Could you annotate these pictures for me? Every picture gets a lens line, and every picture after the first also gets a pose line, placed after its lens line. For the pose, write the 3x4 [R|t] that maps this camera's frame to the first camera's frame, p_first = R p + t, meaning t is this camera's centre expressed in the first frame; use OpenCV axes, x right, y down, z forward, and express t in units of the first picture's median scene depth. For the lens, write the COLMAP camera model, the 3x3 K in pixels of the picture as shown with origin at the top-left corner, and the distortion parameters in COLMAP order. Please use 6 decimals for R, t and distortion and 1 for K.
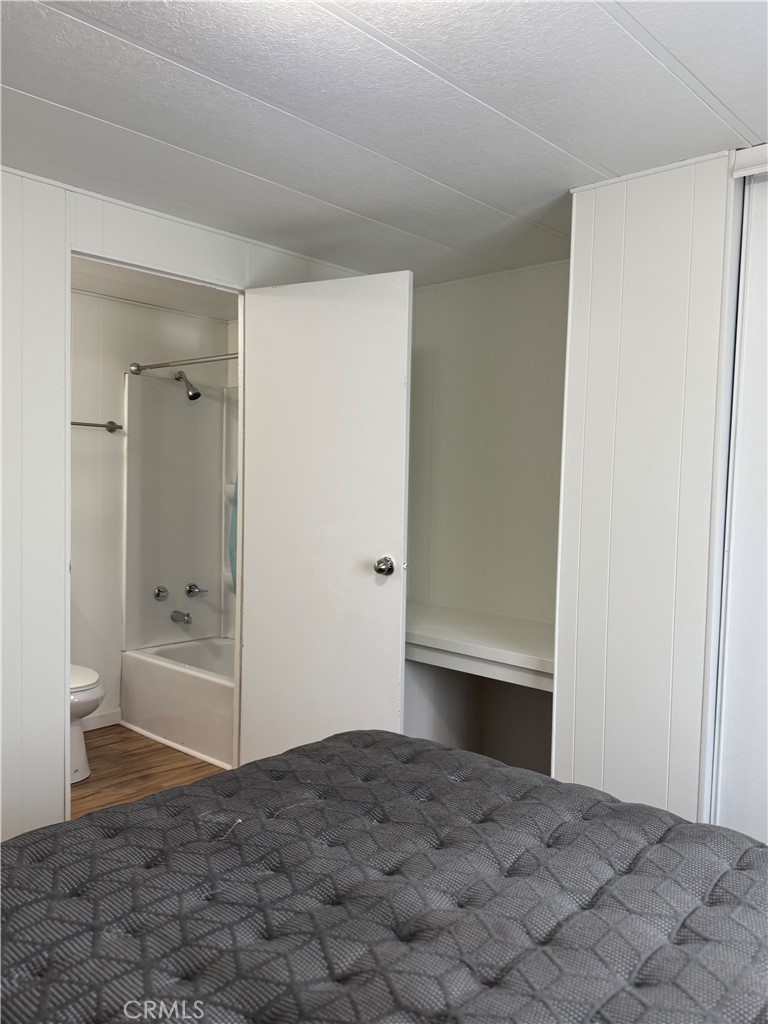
lens RADIAL K [[820.8, 0, 402.4], [0, 820.8, 512.3], [0, 0, 1]] dist [0.034307, -0.045061]
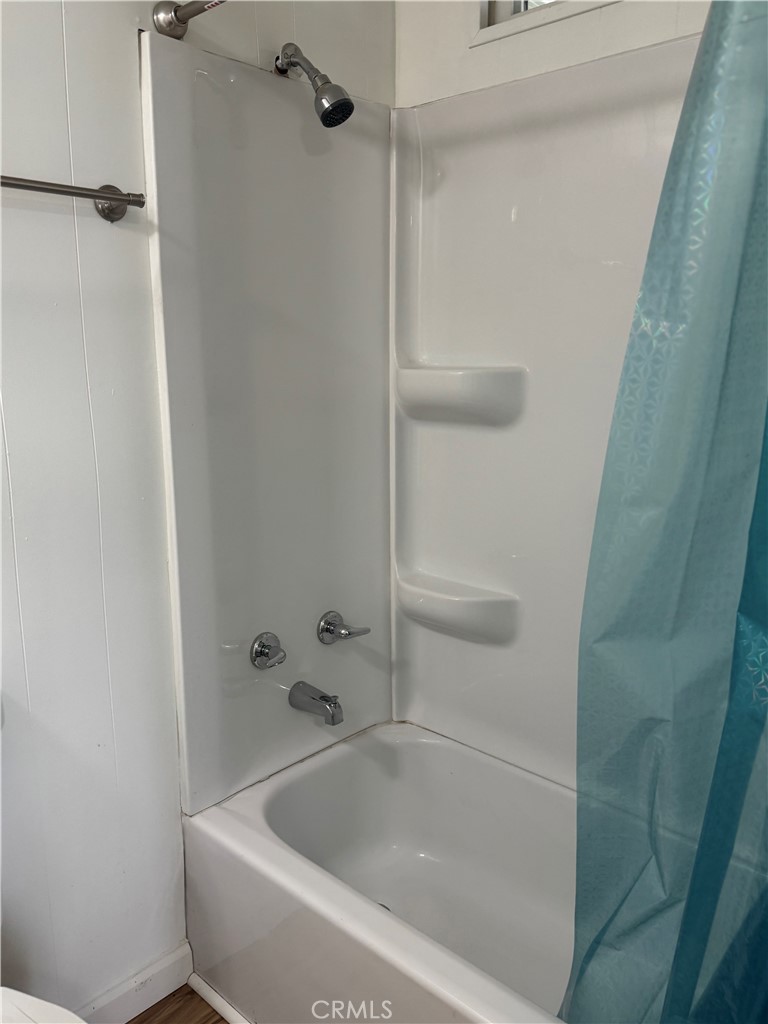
lens RADIAL K [[820.8, 0, 364.6], [0, 820.8, 531.9], [0, 0, 1]] dist [0.034307, -0.045061]
pose [[0.997926, -0.008489, -0.063802, -0.222907], [0.020173, 0.982572, 0.184783, -0.030913], [0.061121, -0.185687, 0.980706, 0.632065]]
